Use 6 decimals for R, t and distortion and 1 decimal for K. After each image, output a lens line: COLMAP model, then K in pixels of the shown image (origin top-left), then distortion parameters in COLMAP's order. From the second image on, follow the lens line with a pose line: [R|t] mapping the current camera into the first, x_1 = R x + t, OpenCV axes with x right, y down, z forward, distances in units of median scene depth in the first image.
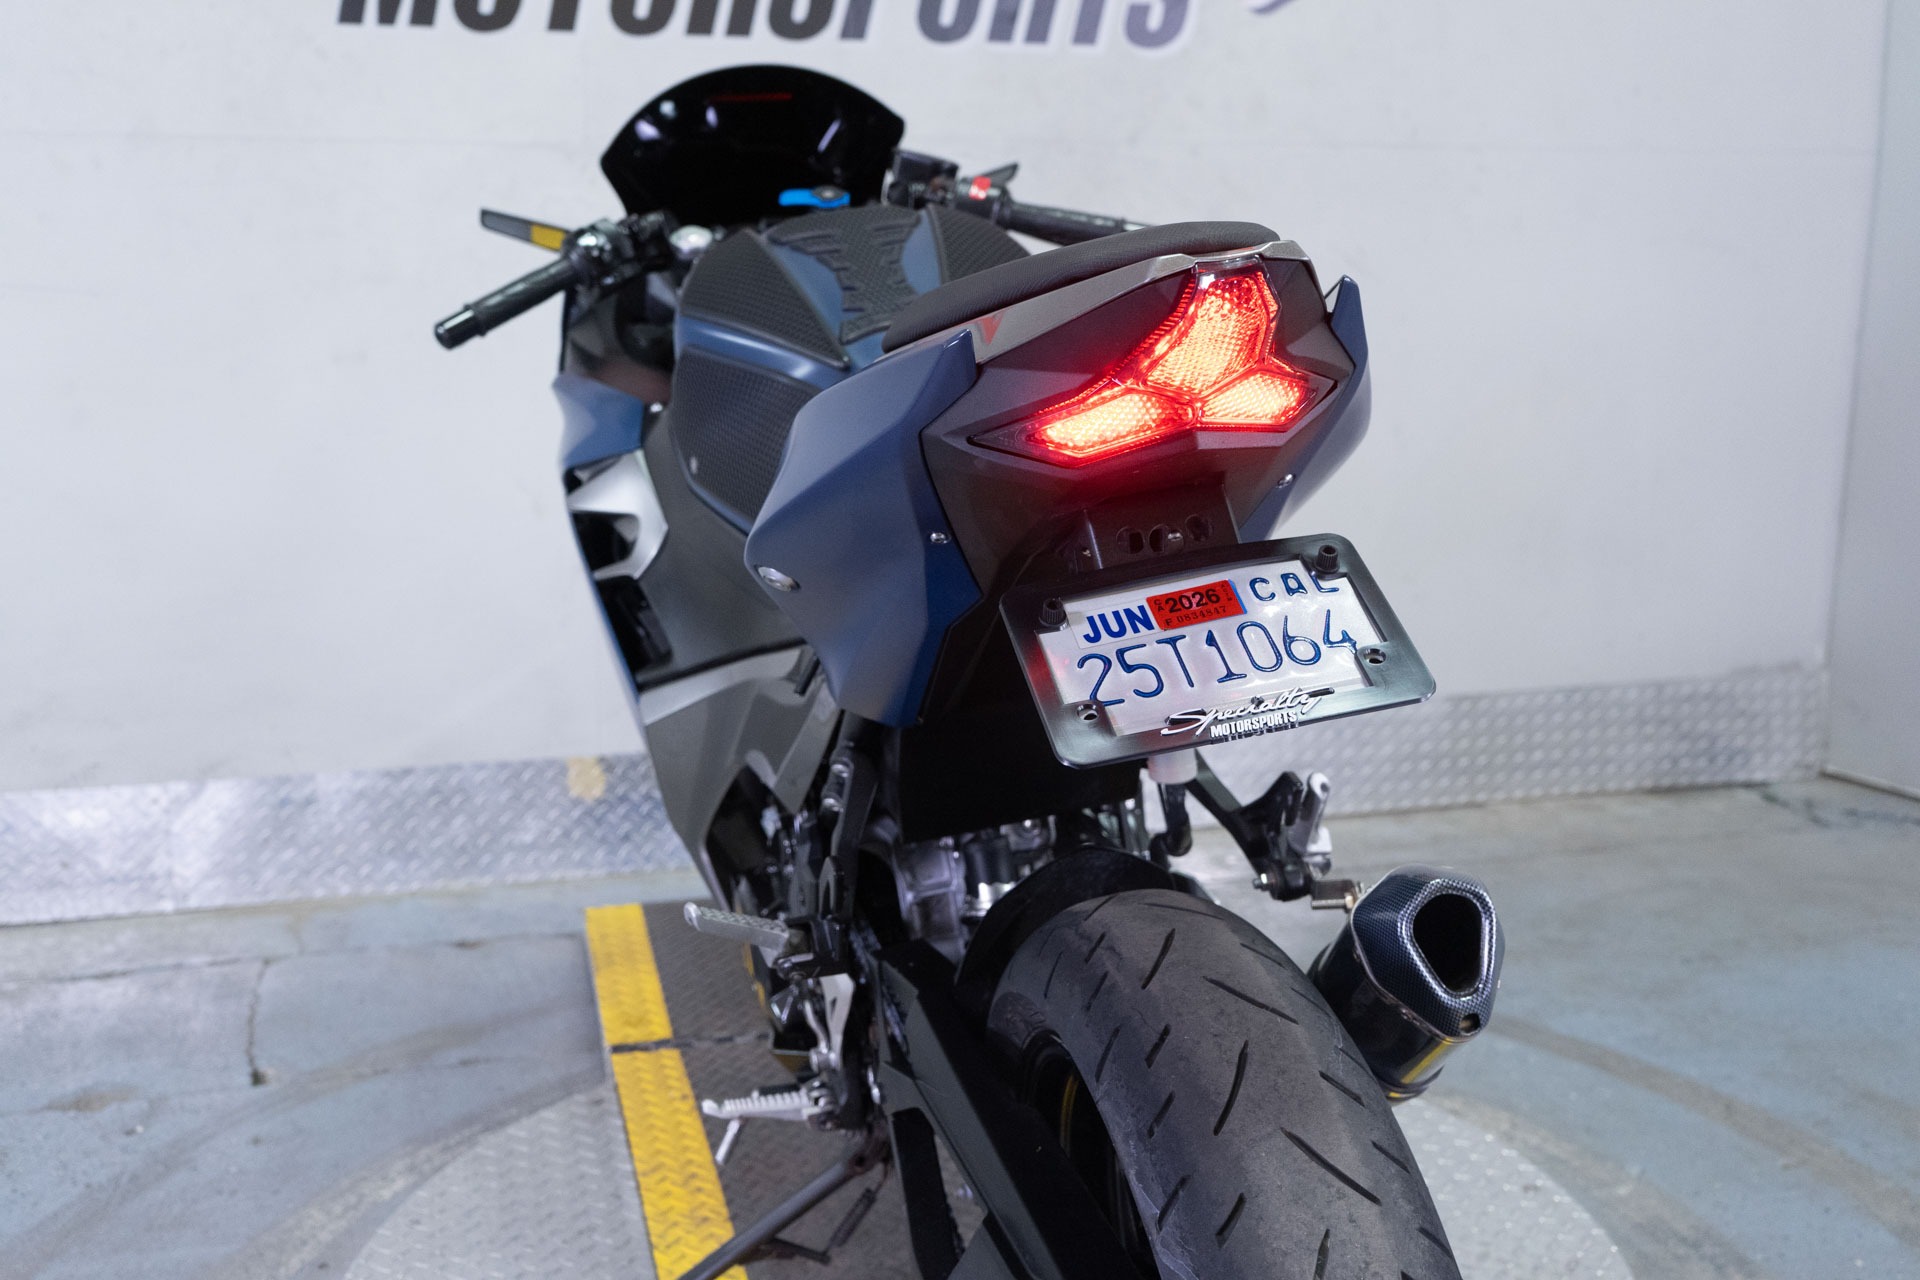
lens RADIAL K [[2116.2, 0, 975.3], [0, 2116.2, 641.0], [0, 0, 1]] dist [0.031034, 0.000000]
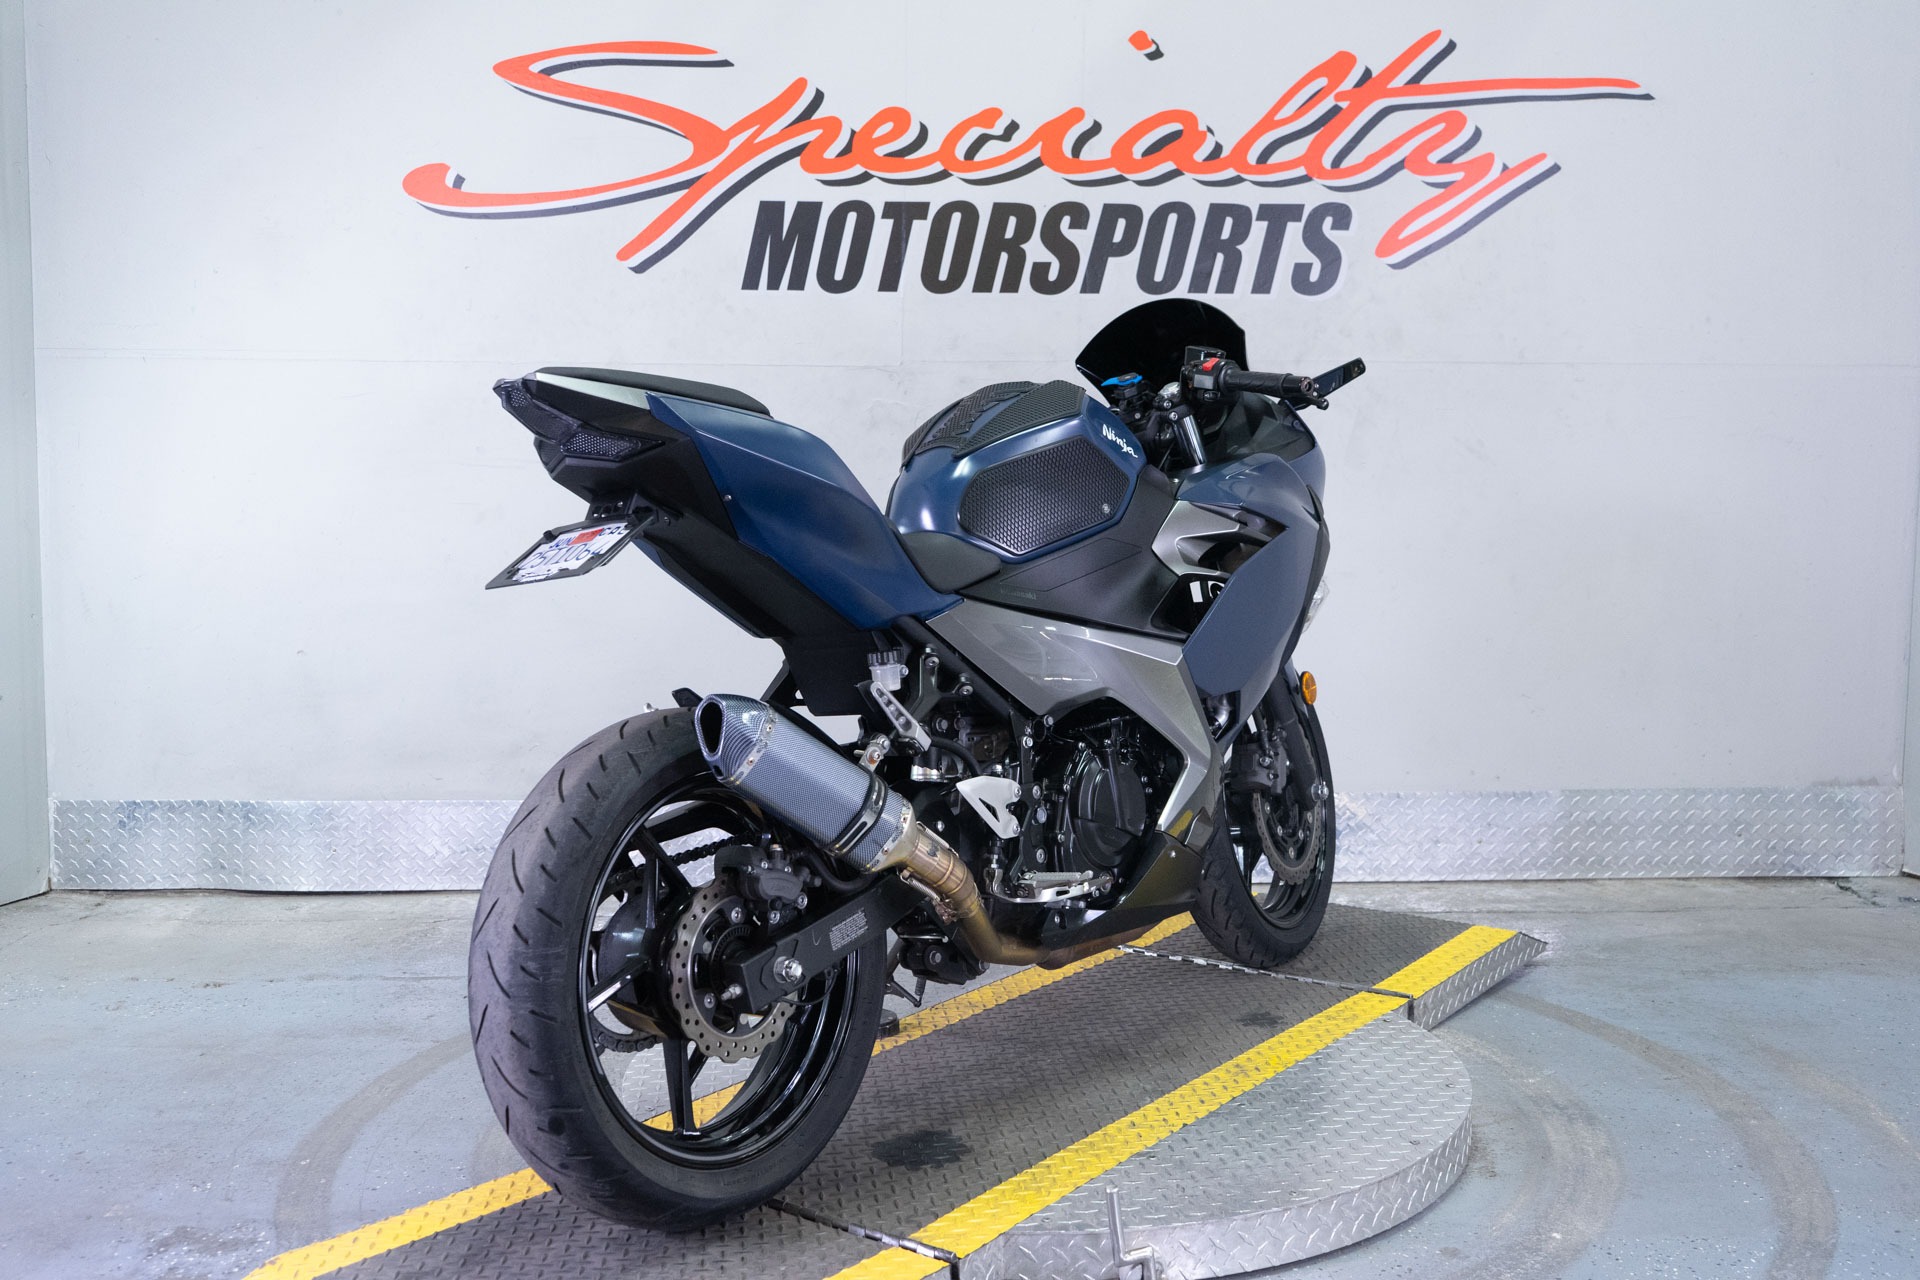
lens RADIAL K [[1961.6, 0, 953.5], [0, 1961.6, 605.5], [0, 0, 1]] dist [0.000190, 0.000000]
pose [[0.972137, 0.016778, -0.233811, 0.169780], [-0.046567, 0.991379, -0.122473, 0.091855], [0.229740, 0.129948, 0.964538, -0.268029]]
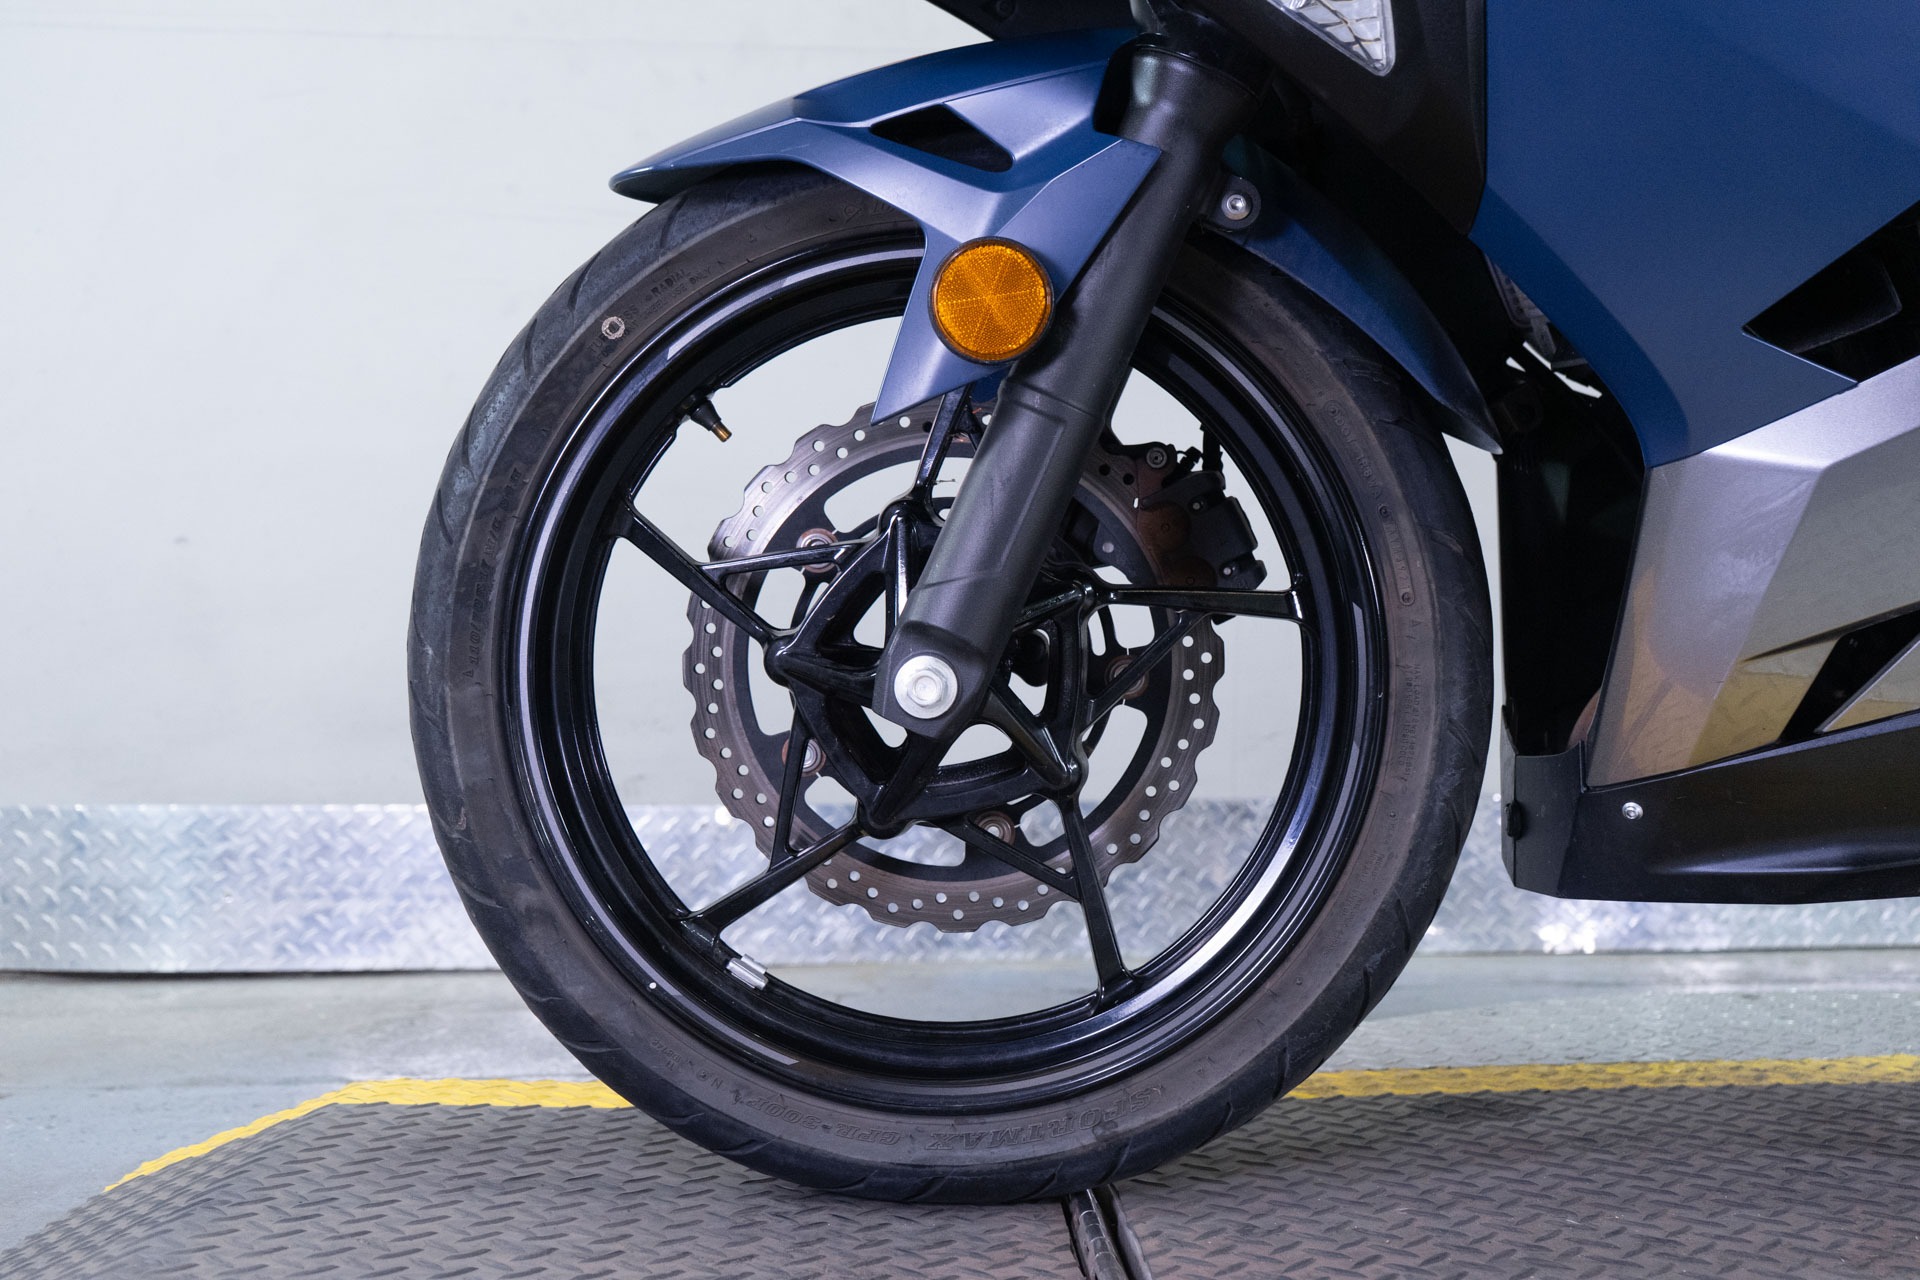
lens RADIAL K [[2116.2, 0, 974.4], [0, 2116.2, 649.0], [0, 0, 1]] dist [0.031034, 0.000000]
pose [[0.983096, -0.005031, -0.183023, -0.135825], [-0.034880, 0.976169, -0.214189, 0.187805], [0.179739, 0.216953, 0.959492, 0.221995]]
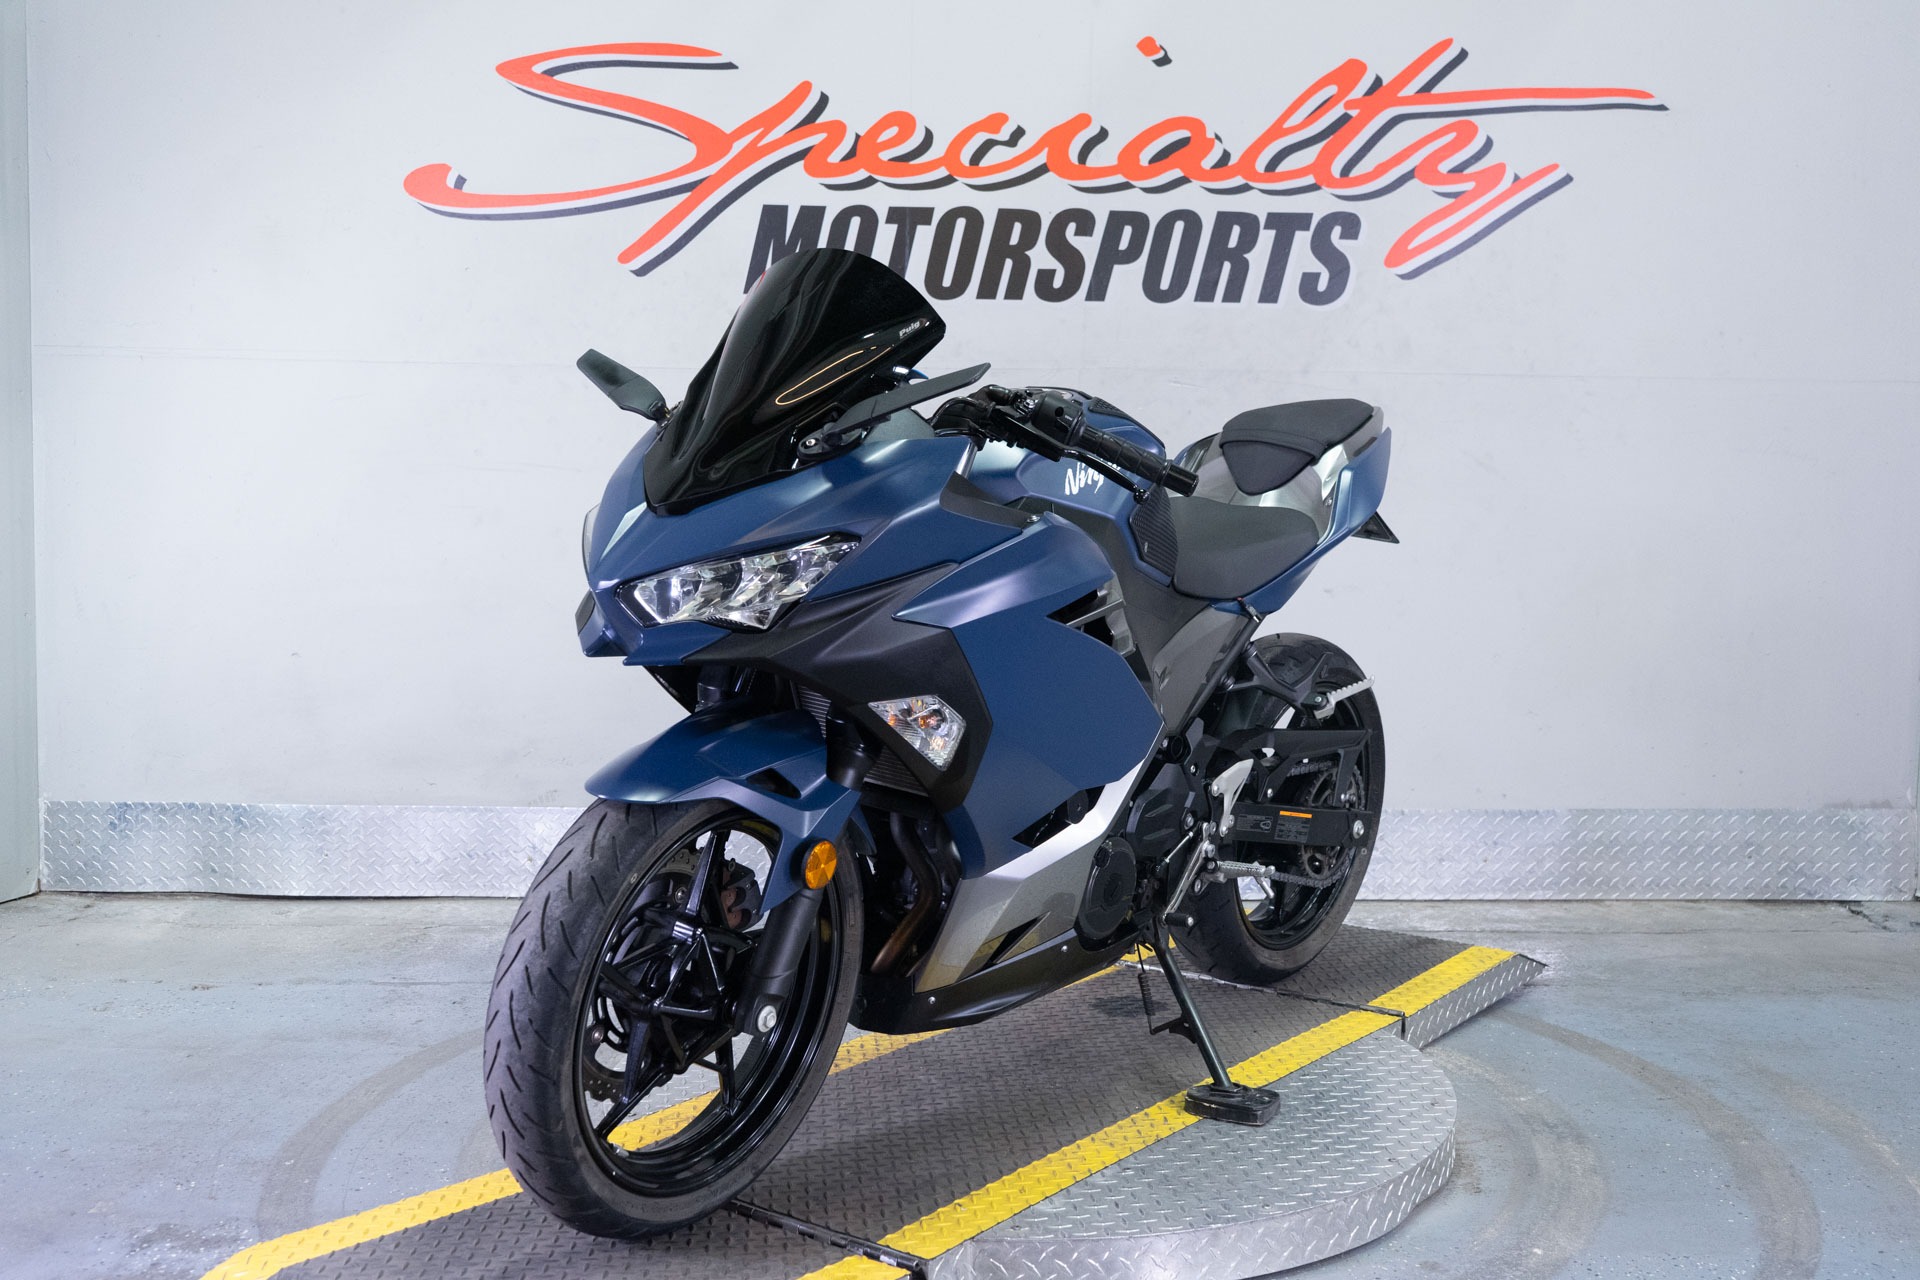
lens RADIAL K [[2018.2, 0, 953.5], [0, 2018.2, 604.0], [0, 0, 1]] dist [0.002160, 0.000000]
pose [[0.969835, 0.026206, -0.242349, 0.187103], [-0.058869, 0.989956, -0.128535, 0.095871], [0.236547, 0.138925, 0.961637, -0.288629]]
